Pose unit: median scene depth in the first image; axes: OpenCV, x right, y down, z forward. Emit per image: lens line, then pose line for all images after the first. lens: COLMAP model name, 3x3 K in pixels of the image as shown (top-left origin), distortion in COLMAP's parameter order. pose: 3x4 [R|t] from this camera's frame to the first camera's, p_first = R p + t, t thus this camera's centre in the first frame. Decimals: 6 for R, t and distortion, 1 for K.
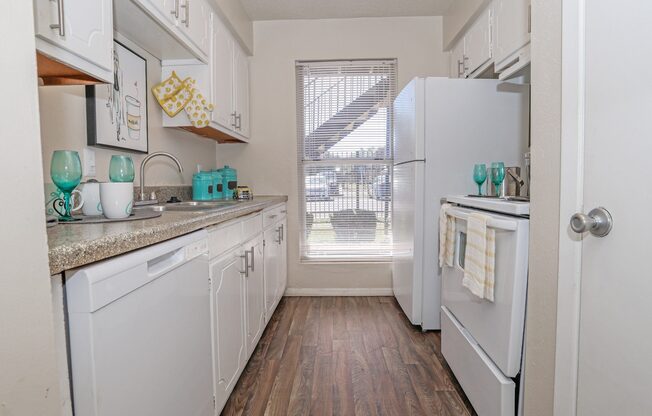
lens RADIAL K [[323.7, 0, 326.0], [0, 323.7, 208.0], [0, 0, 1]] dist [-0.080701, 0.039033]
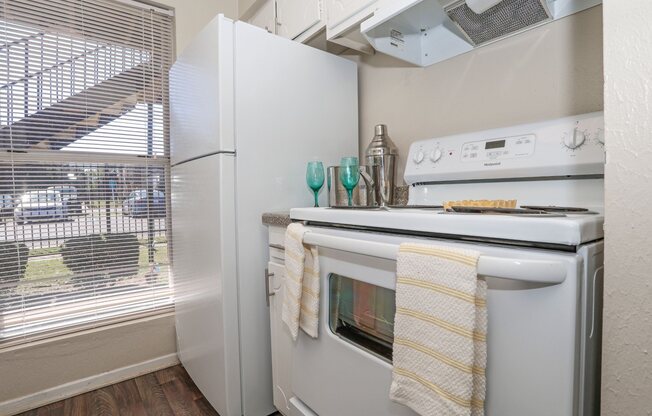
lens RADIAL K [[323.7, 0, 326.0], [0, 323.7, 208.0], [0, 0, 1]] dist [-0.080701, 0.039033]
pose [[0.761003, -0.025251, 0.648257, 0.041617], [0.055741, 0.998092, -0.026558, -0.017980], [-0.646349, 0.056345, 0.760959, 0.430542]]
